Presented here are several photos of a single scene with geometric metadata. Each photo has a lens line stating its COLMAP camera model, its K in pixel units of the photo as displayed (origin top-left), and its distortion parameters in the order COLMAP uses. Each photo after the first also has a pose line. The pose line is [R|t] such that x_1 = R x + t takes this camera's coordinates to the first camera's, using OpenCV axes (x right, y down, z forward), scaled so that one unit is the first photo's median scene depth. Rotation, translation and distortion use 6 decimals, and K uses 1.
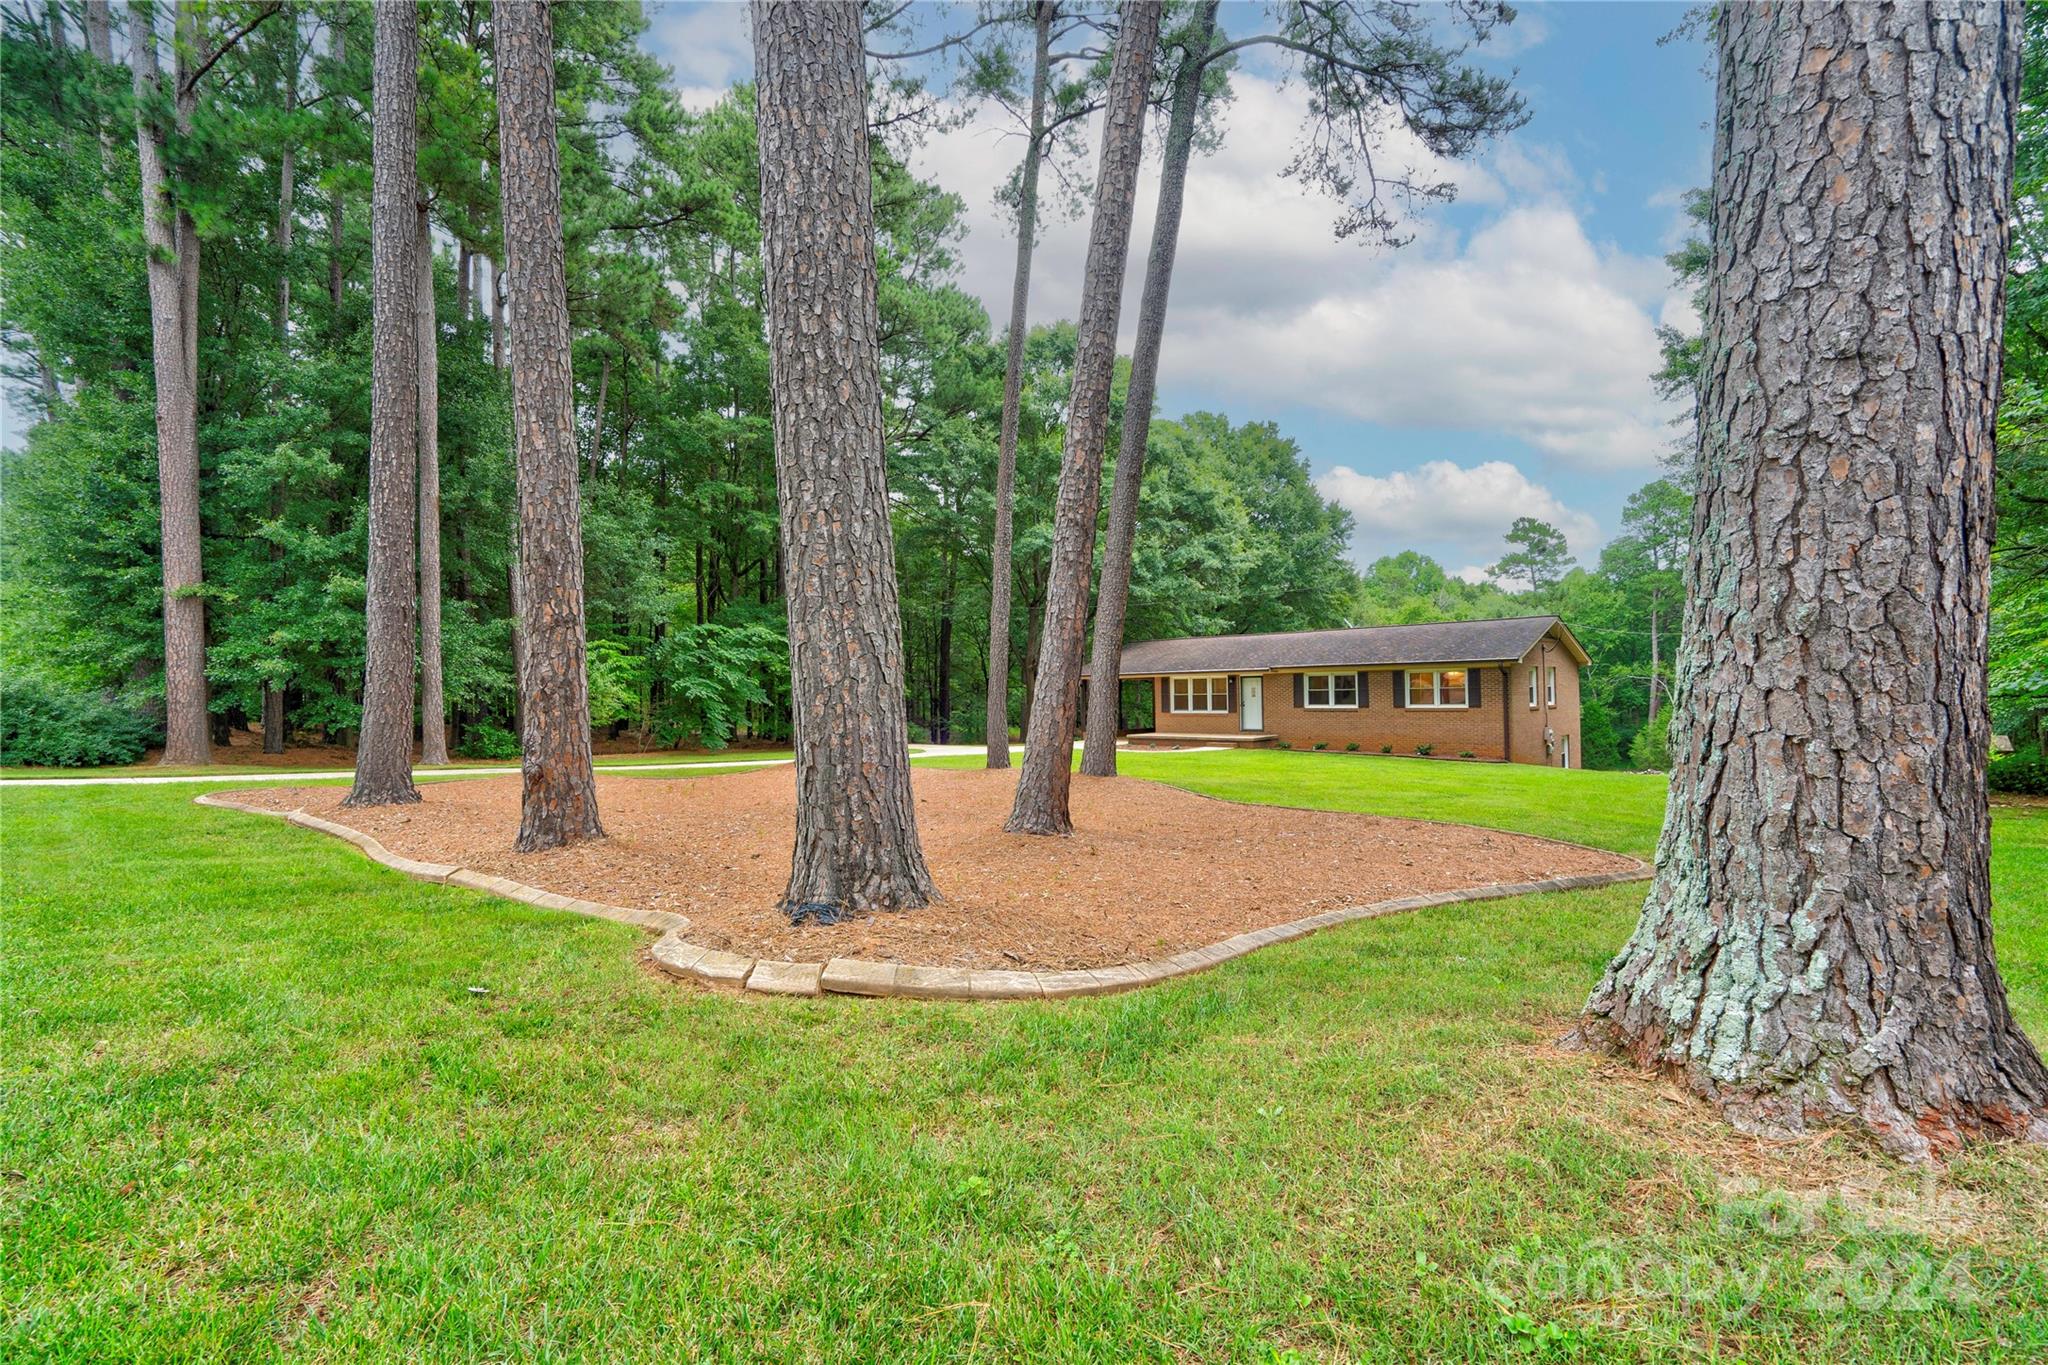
lens RADIAL K [[947.1, 0, 1030.0], [0, 947.1, 675.3], [0, 0, 1]] dist [0.040524, 0.000173]
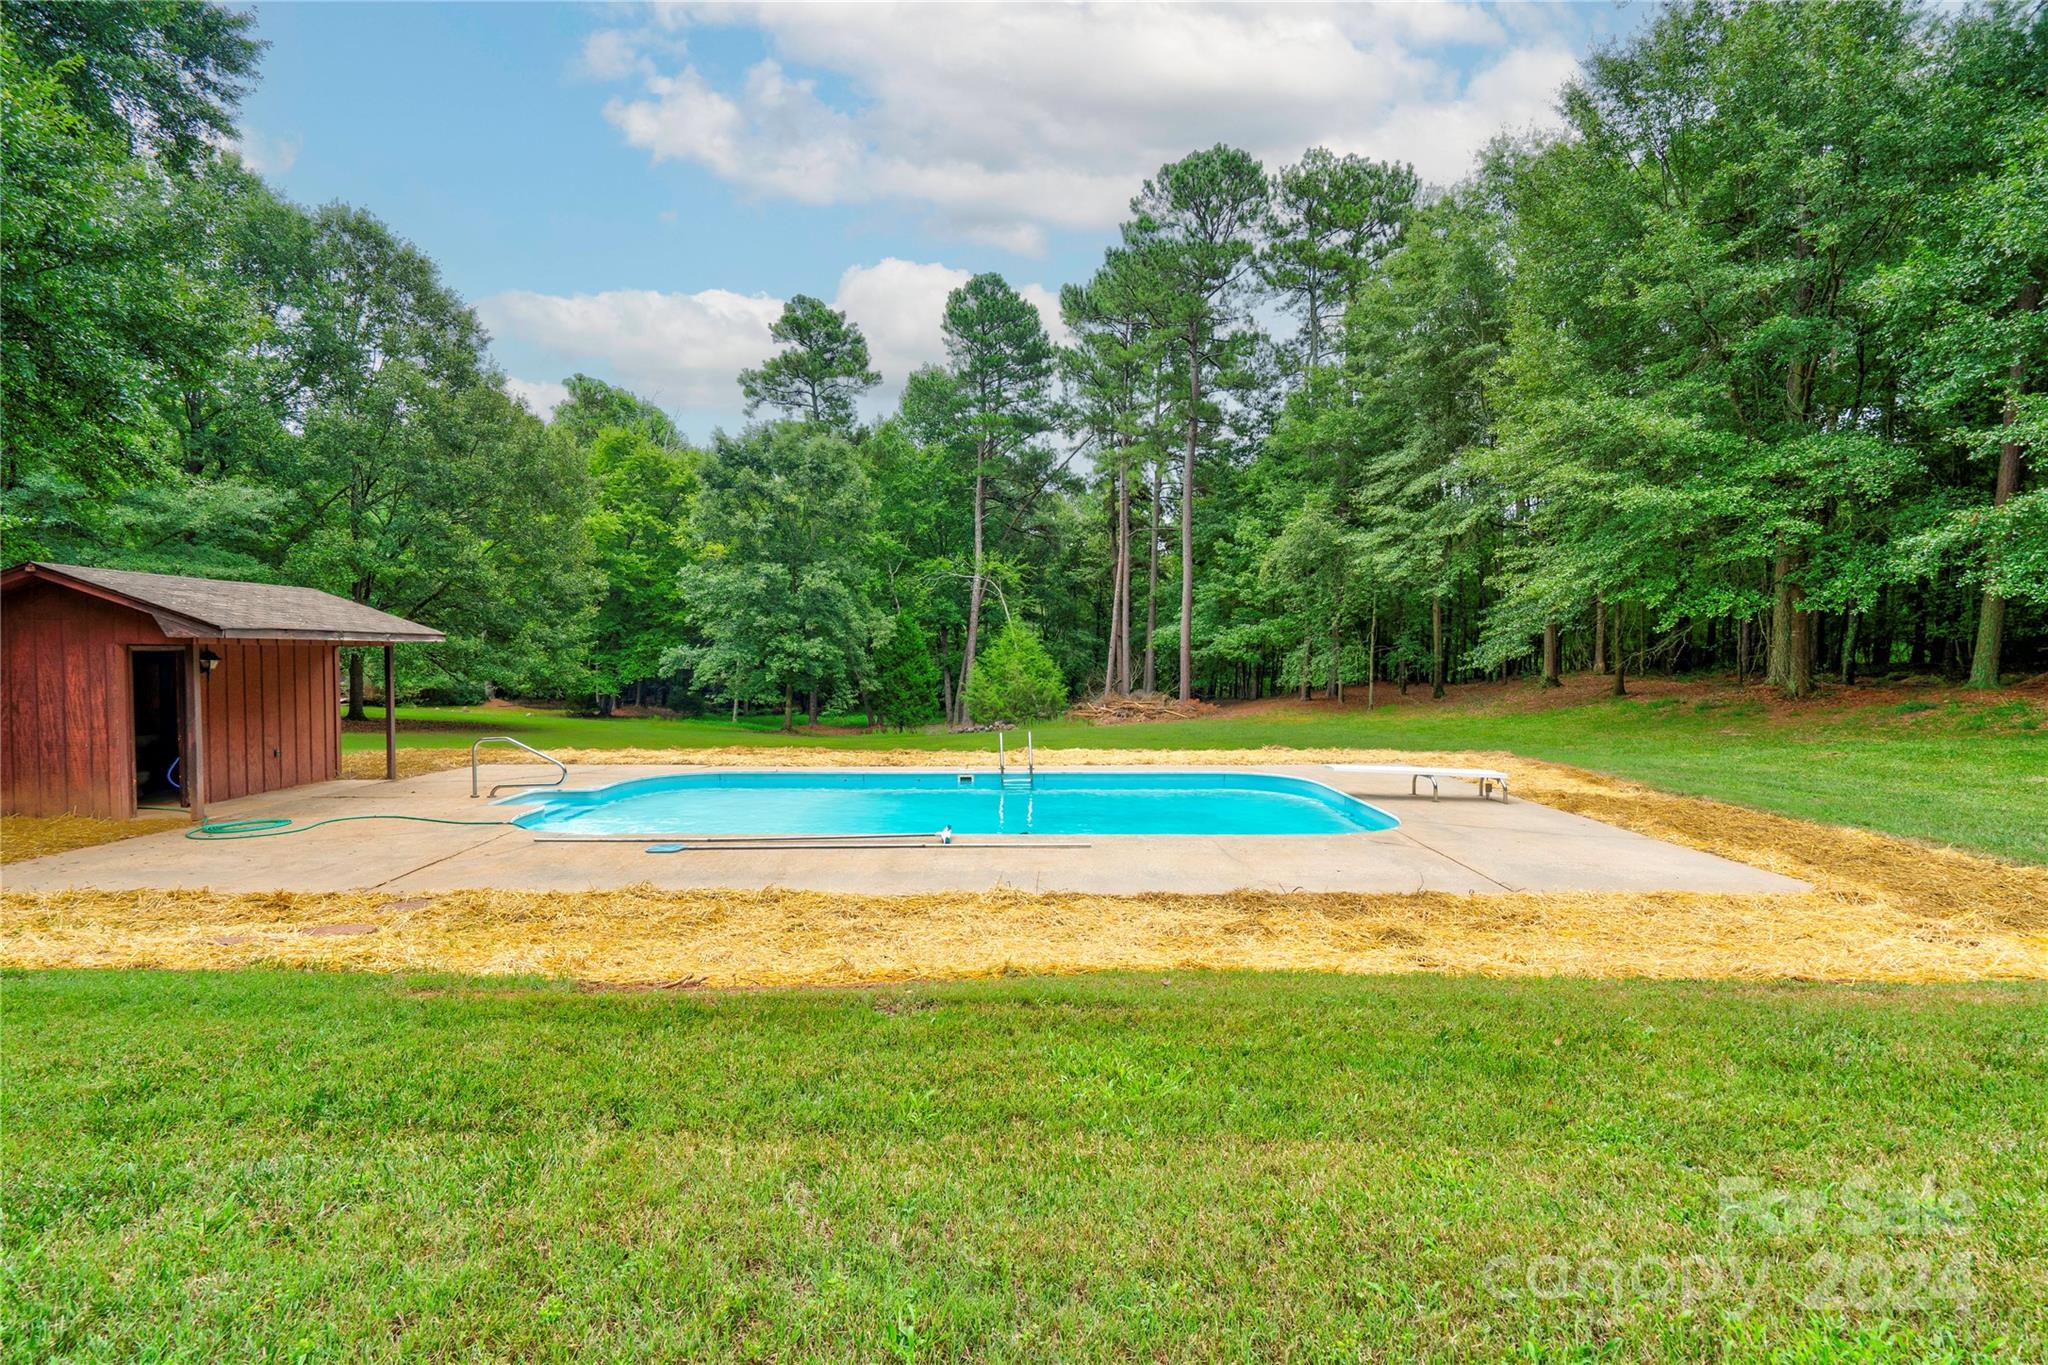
lens RADIAL K [[953.4, 0, 1006.8], [0, 953.4, 670.2], [0, 0, 1]] dist [-0.015679, 0.017042]
pose [[0.745278, -0.000057, 0.666754, 0.501357], [-0.024203, 0.999339, 0.027139, 0.095699], [-0.666315, -0.036364, 0.744784, 1.082107]]
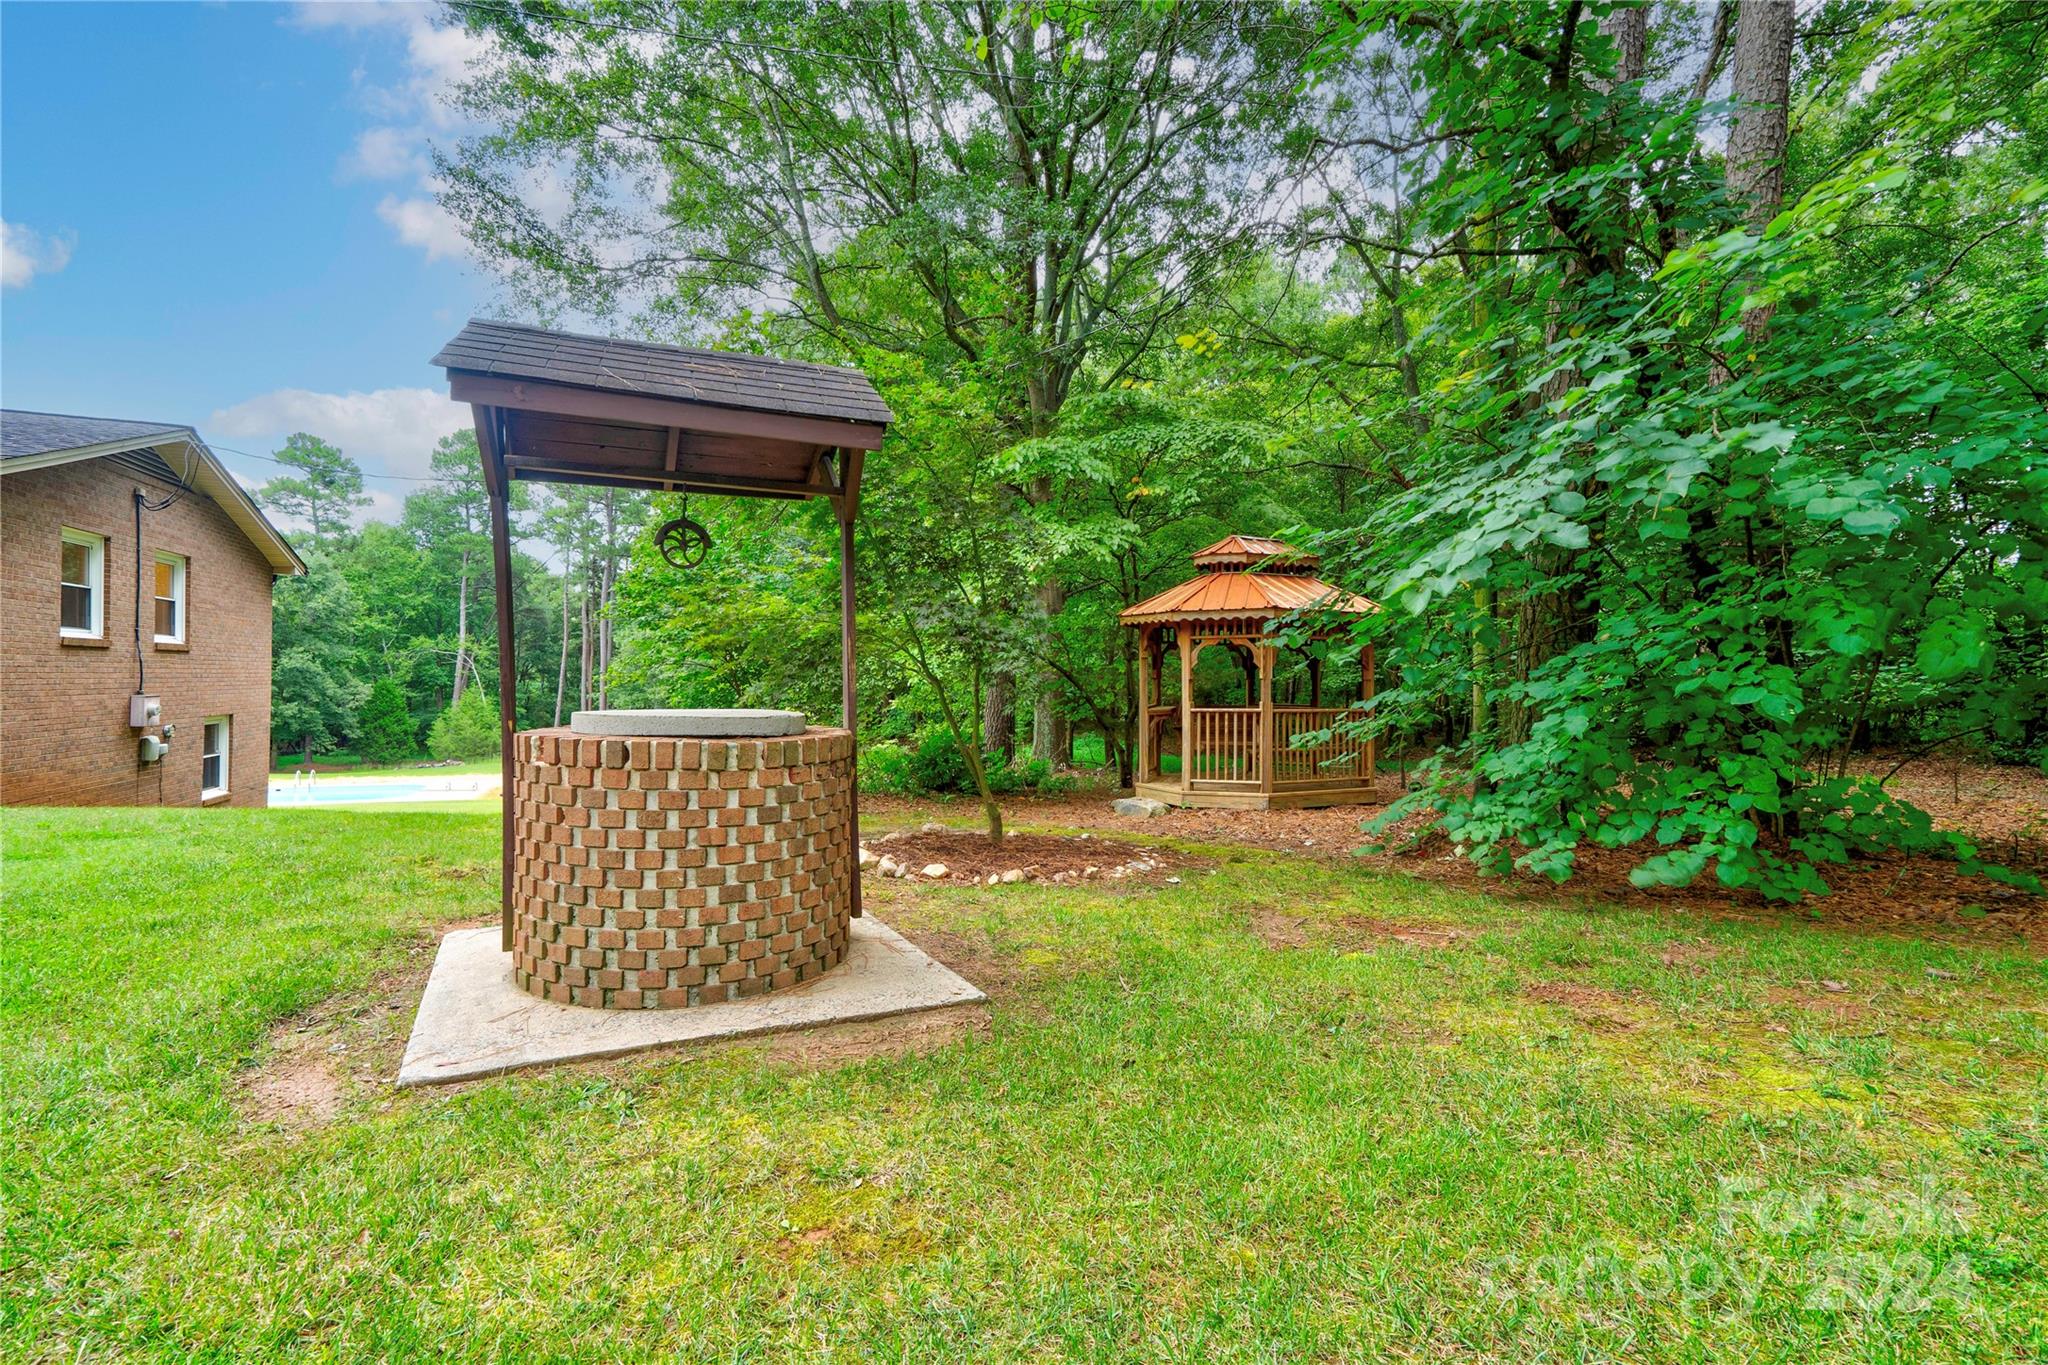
lens RADIAL K [[917.7, 0, 1026.0], [0, 917.7, 676.0], [0, 0, 1]] dist [-0.002766, -0.000514]
pose [[0.436537, 0.025275, 0.899331, 0.270500], [-0.036057, 0.999294, -0.010583, 0.027662], [-0.898964, -0.027807, 0.437140, 0.380965]]
